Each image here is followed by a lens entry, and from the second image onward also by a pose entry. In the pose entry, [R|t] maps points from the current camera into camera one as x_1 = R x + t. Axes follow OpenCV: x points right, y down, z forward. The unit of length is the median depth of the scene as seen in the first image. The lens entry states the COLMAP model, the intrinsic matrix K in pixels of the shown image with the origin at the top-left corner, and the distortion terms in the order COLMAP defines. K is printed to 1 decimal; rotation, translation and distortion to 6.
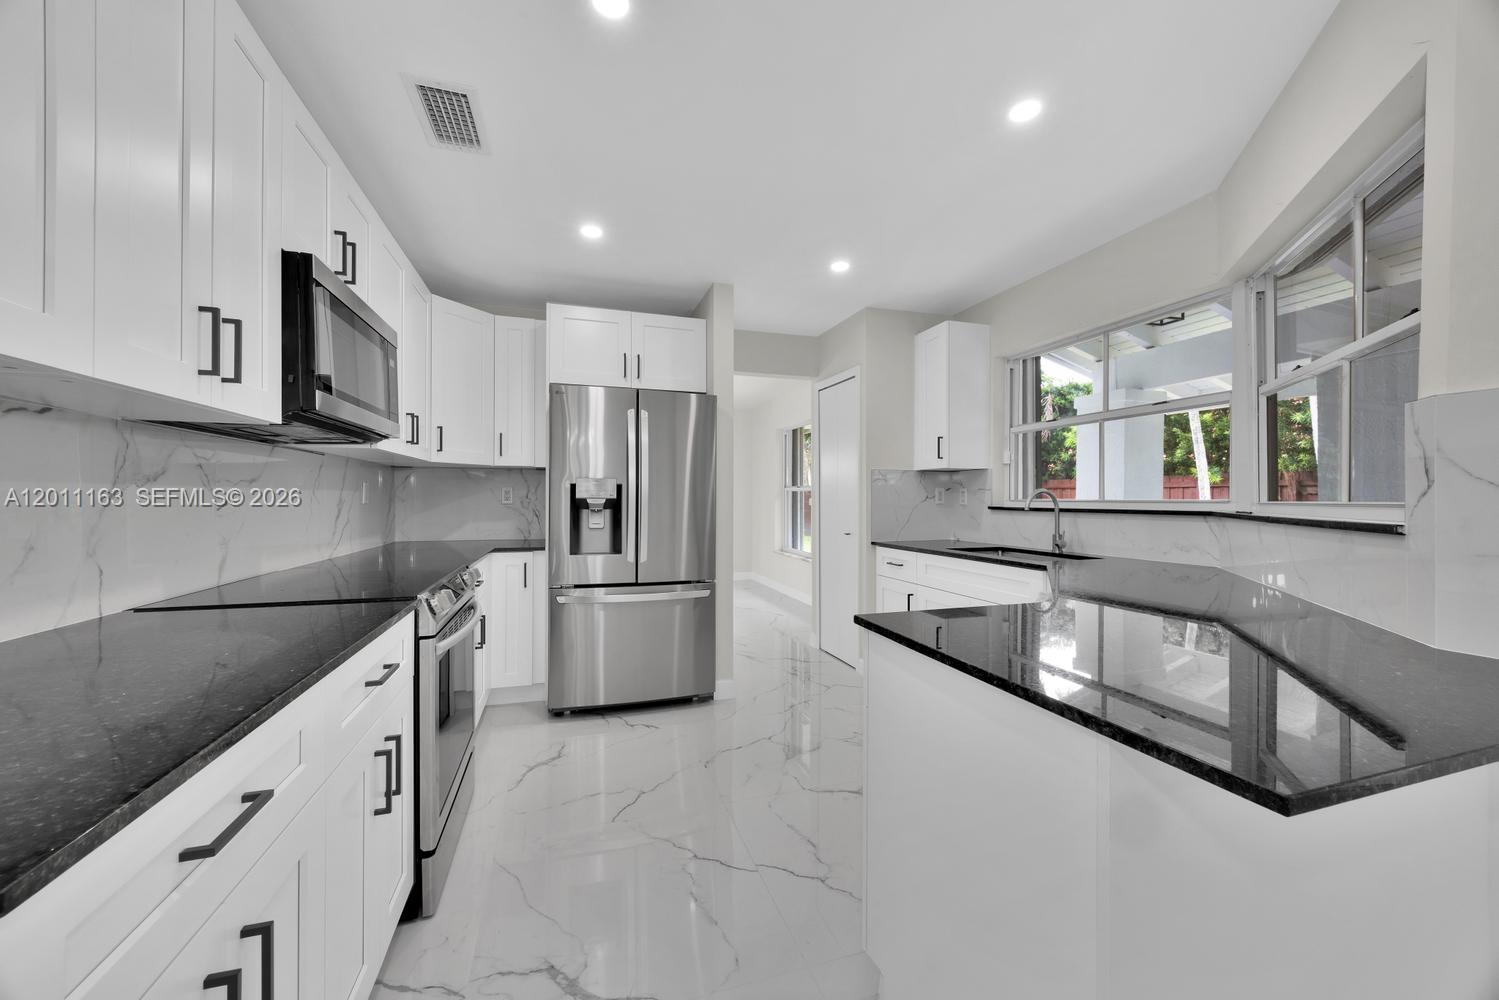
lens RADIAL K [[569.7, 0, 733.5], [0, 569.7, 522.0], [0, 0, 1]] dist [0.011478, -0.000075]
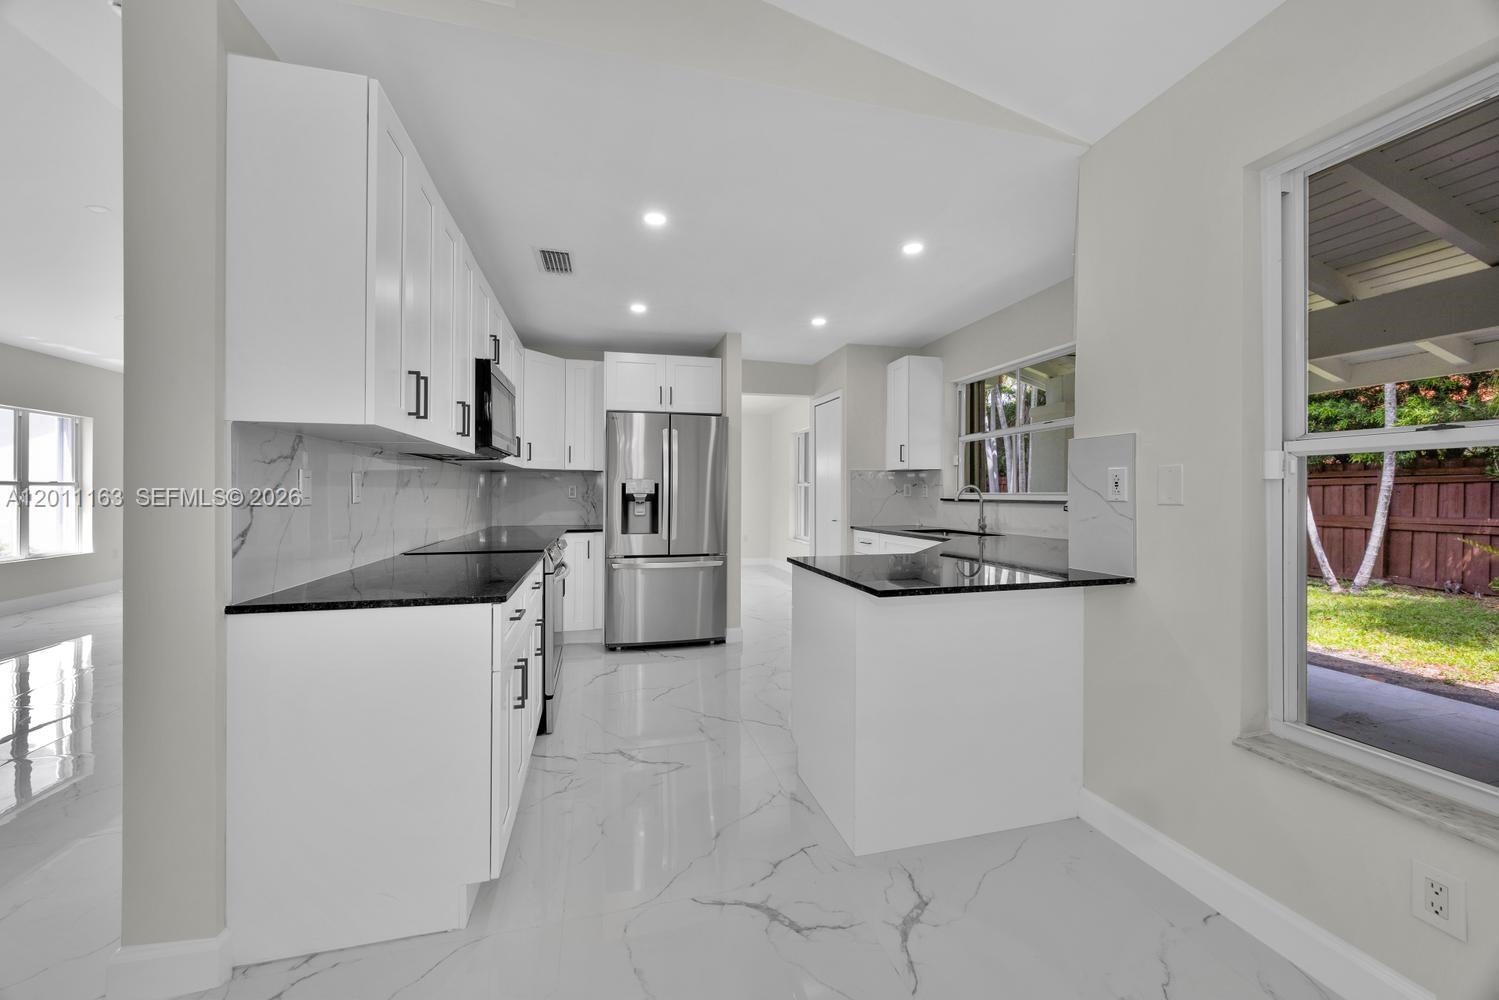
lens RADIAL K [[569.7, 0, 743.5], [0, 569.7, 500.3], [0, 0, 1]] dist [0.011478, -0.000075]
pose [[0.999186, -0.003534, -0.040192, 0.061797], [0.002403, 0.999601, -0.028142, 0.013909], [0.040276, 0.028022, 0.998796, -0.349738]]
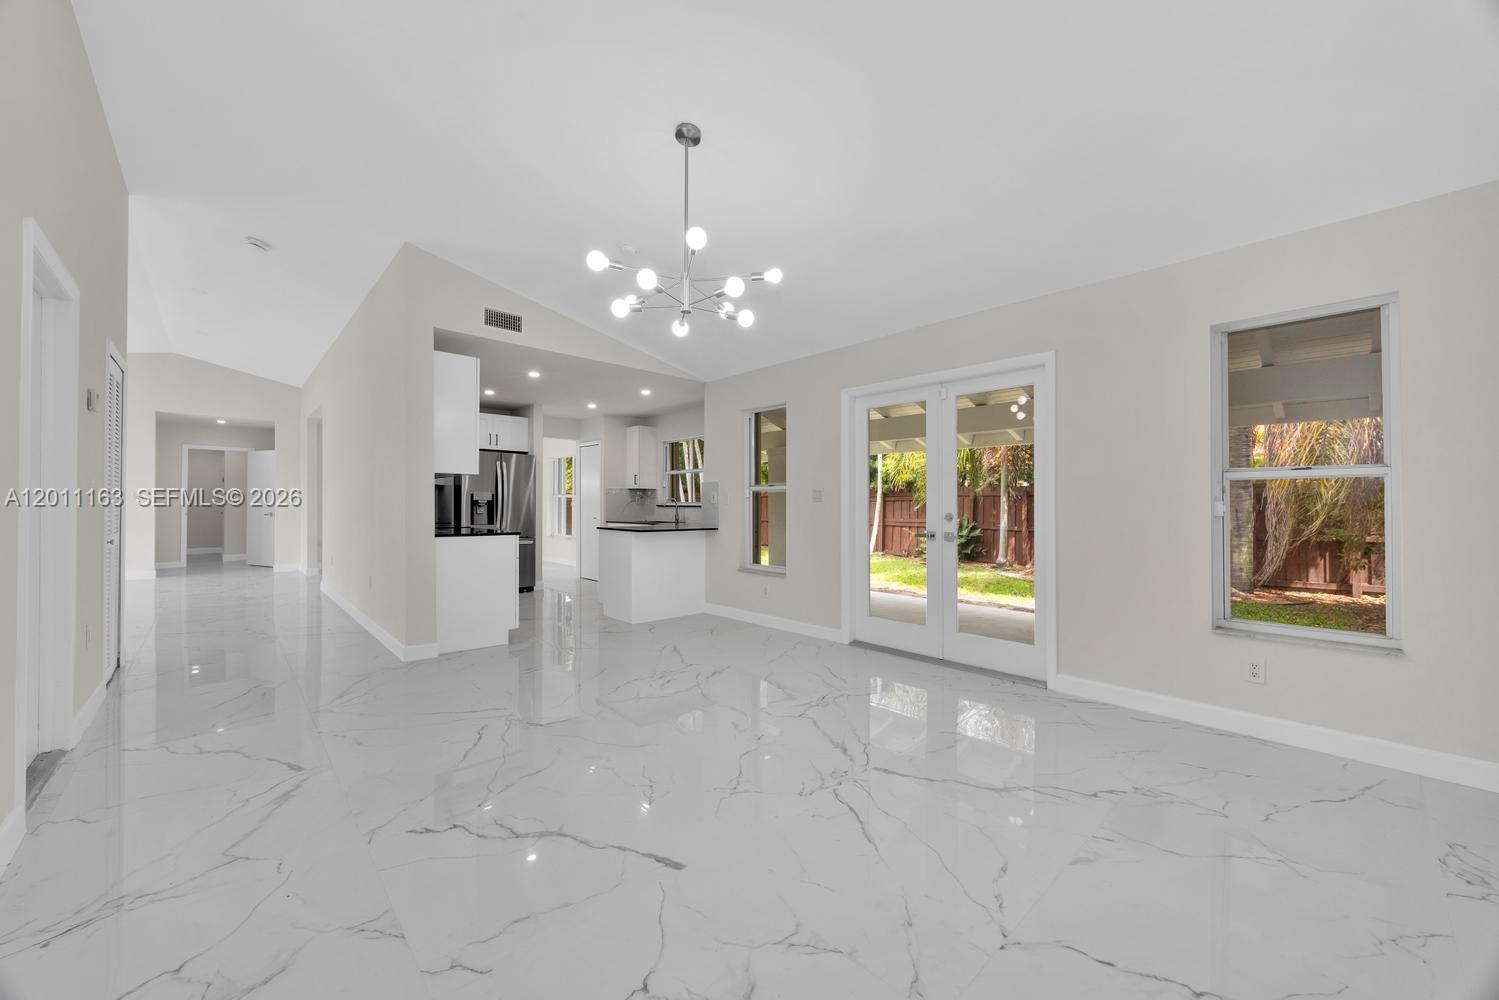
lens RADIAL K [[569.7, 0, 755.8], [0, 569.7, 500.4], [0, 0, 1]] dist [0.011478, -0.000075]
pose [[0.888980, 0.007665, 0.457881, -0.298239], [0.014528, 0.998885, -0.044926, 0.073228], [-0.457715, 0.046590, 0.887878, -1.443795]]
